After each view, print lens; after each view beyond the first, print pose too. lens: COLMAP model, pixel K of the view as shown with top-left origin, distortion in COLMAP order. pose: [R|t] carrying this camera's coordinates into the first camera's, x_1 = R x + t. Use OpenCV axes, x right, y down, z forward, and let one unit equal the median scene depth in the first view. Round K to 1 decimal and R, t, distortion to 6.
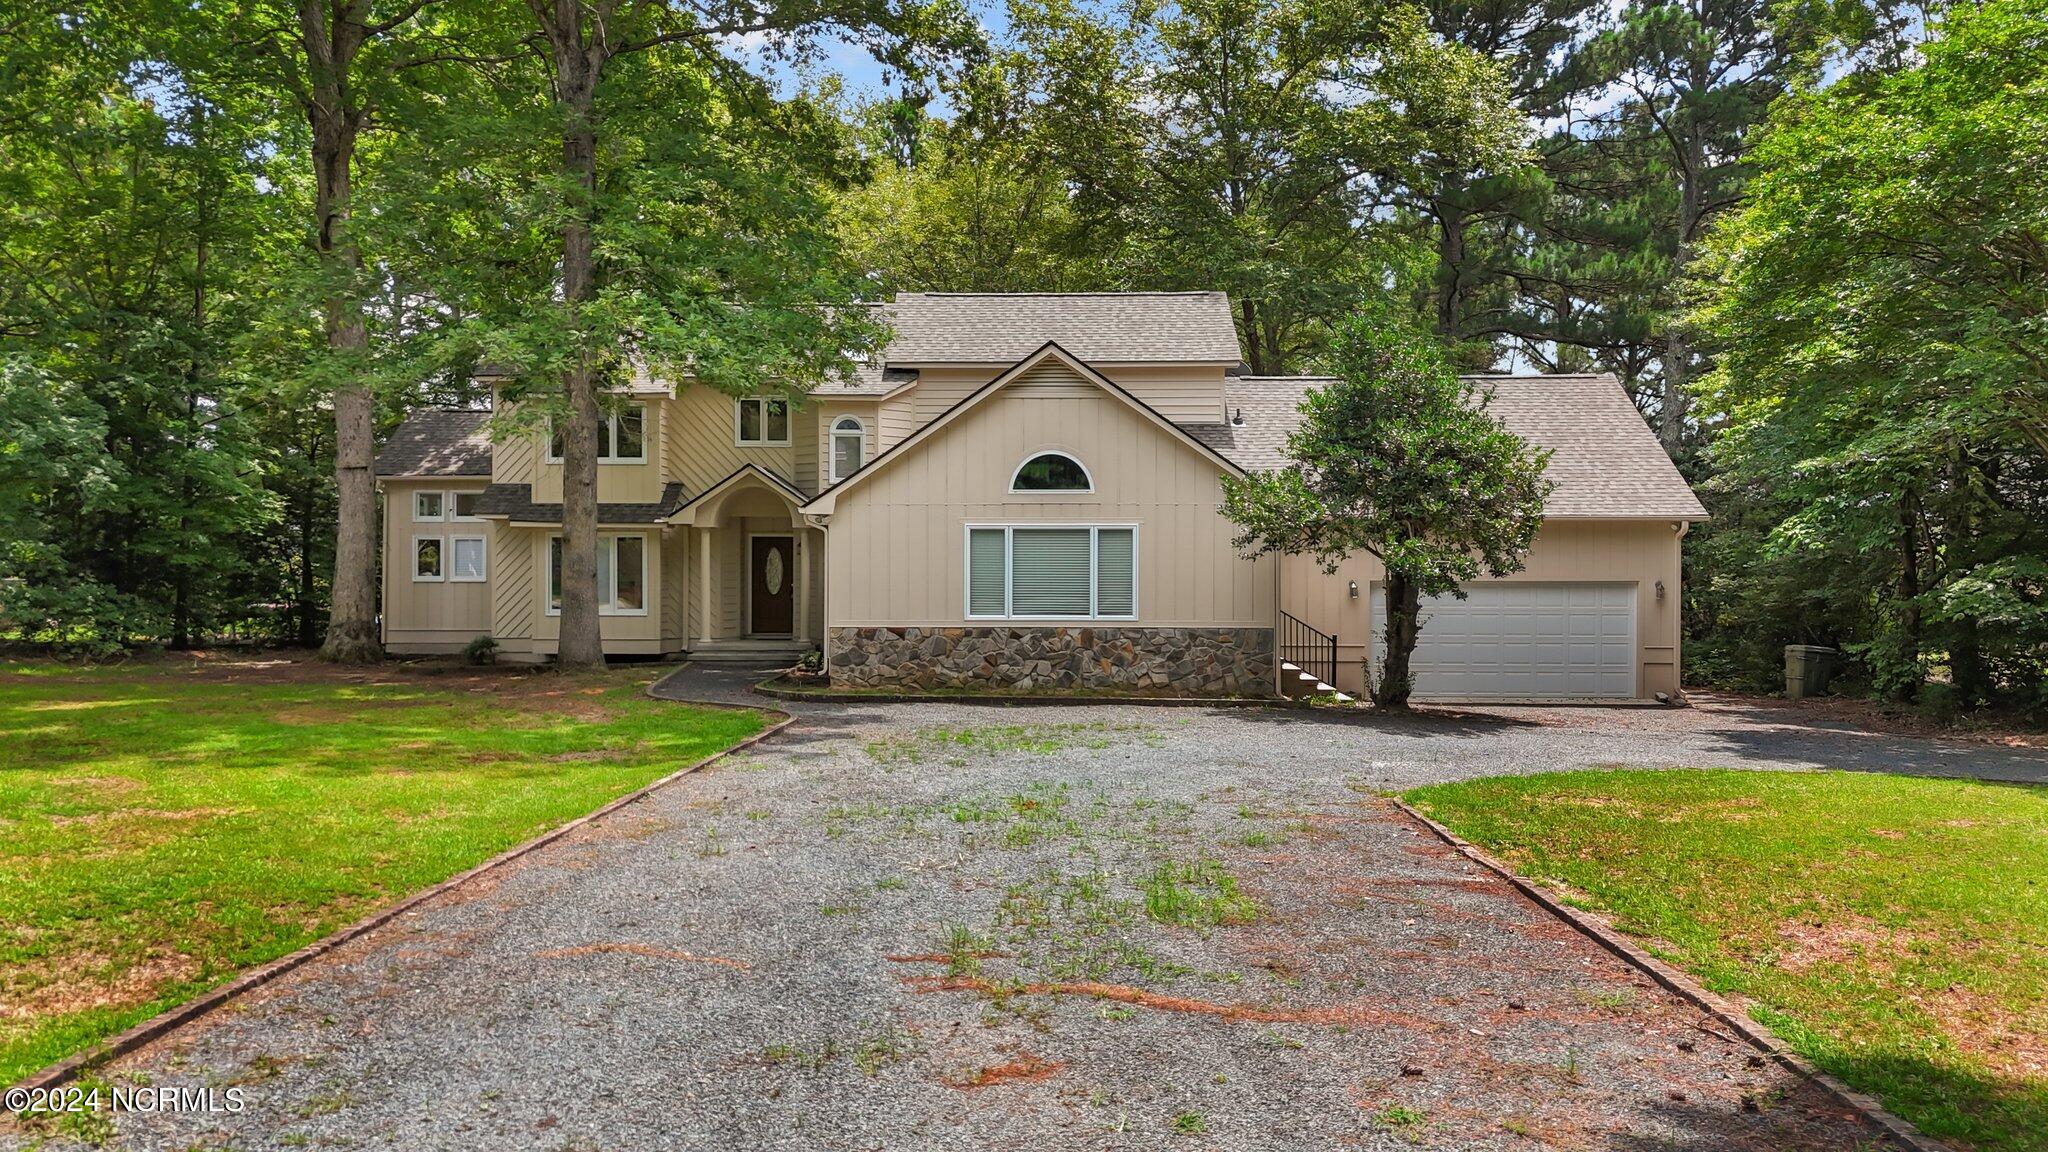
lens RADIAL K [[1507.5, 0, 1018.0], [0, 1507.5, 575.5], [0, 0, 1]] dist [0.068135, 0.000350]
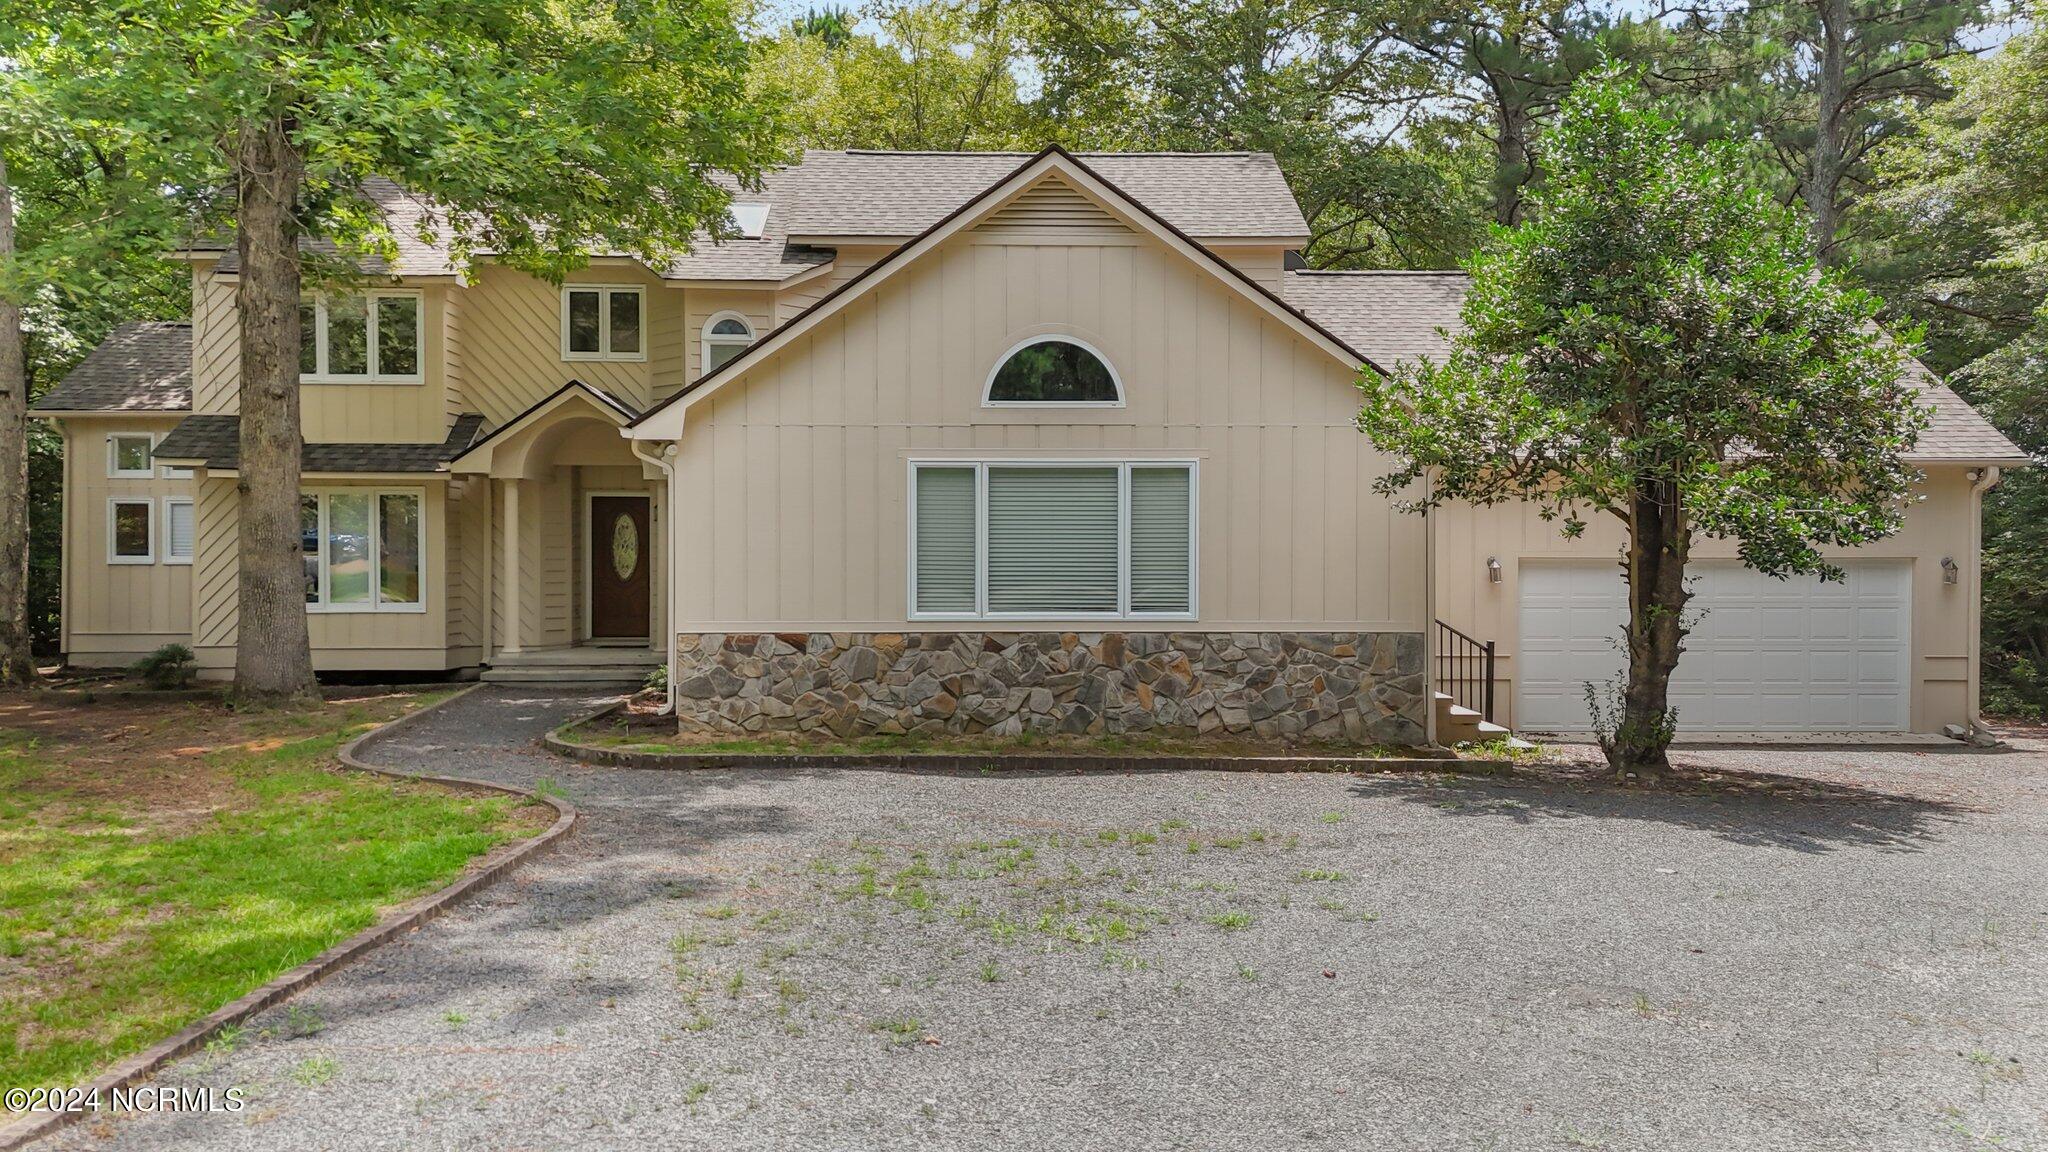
lens RADIAL K [[1507.5, 0, 1025.9], [0, 1507.5, 580.2], [0, 0, 1]] dist [0.068135, 0.000350]
pose [[0.998781, -0.001465, 0.049349, -0.018192], [0.001048, 0.999964, 0.008458, 0.008739], [-0.049360, -0.008396, 0.998746, 0.403402]]
